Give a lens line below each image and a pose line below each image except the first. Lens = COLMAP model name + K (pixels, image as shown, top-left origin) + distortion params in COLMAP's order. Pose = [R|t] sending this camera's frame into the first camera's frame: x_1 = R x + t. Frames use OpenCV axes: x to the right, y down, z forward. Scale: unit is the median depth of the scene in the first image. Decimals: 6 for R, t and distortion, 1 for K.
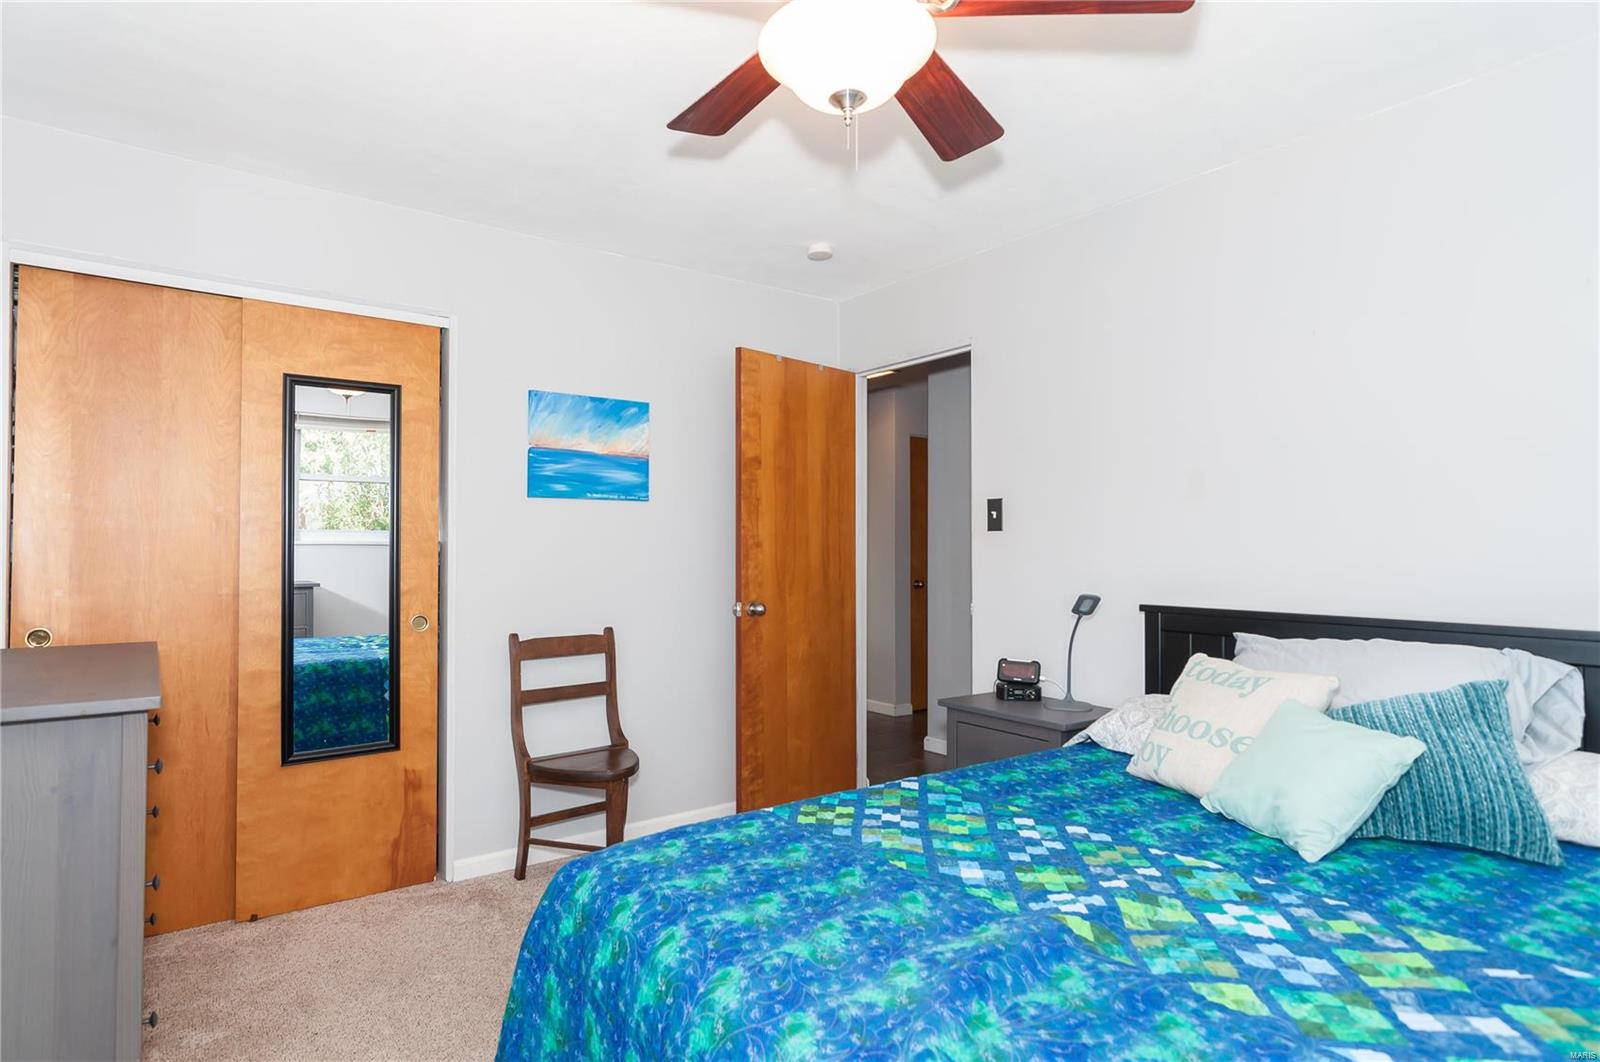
lens RADIAL K [[862.3, 0, 798.0], [0, 862.3, 536.9], [0, 0, 1]] dist [-0.001255, -0.000186]
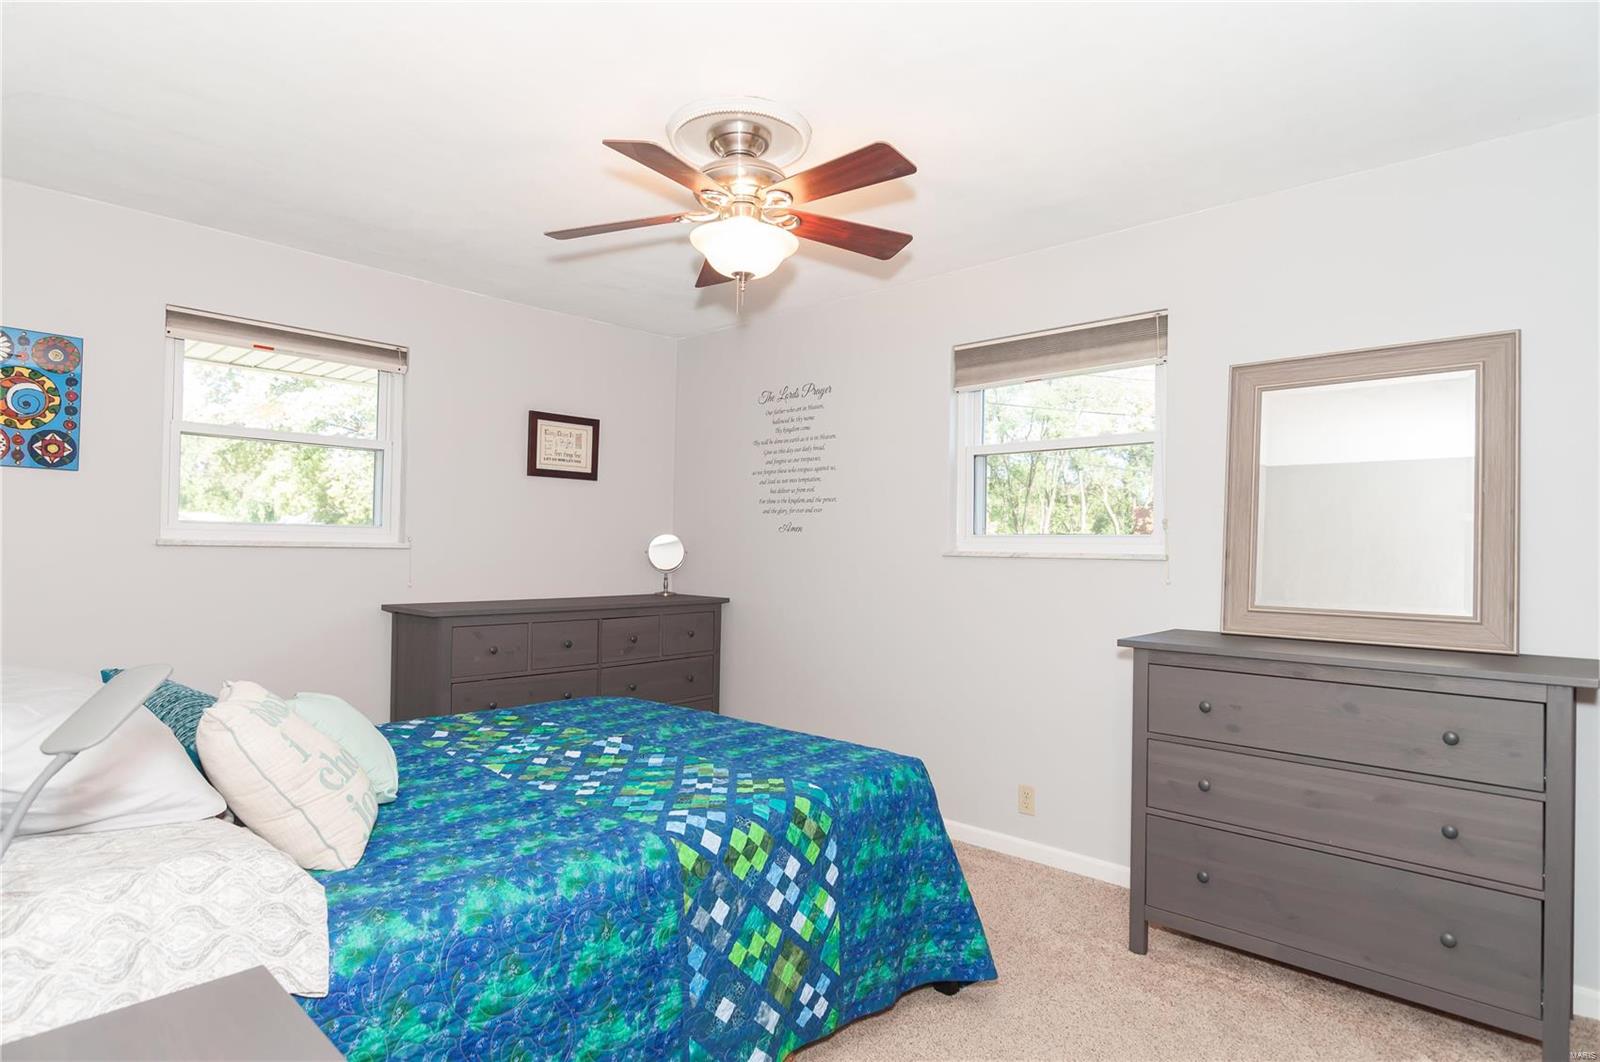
lens RADIAL K [[862.3, 0, 798.0], [0, 862.3, 536.9], [0, 0, 1]] dist [-0.001255, -0.000186]
pose [[-0.985709, -0.013151, -0.167940, 0.189940], [-0.010201, 0.999778, -0.018416, 0.015035], [0.168145, -0.016440, -0.985625, 2.255763]]
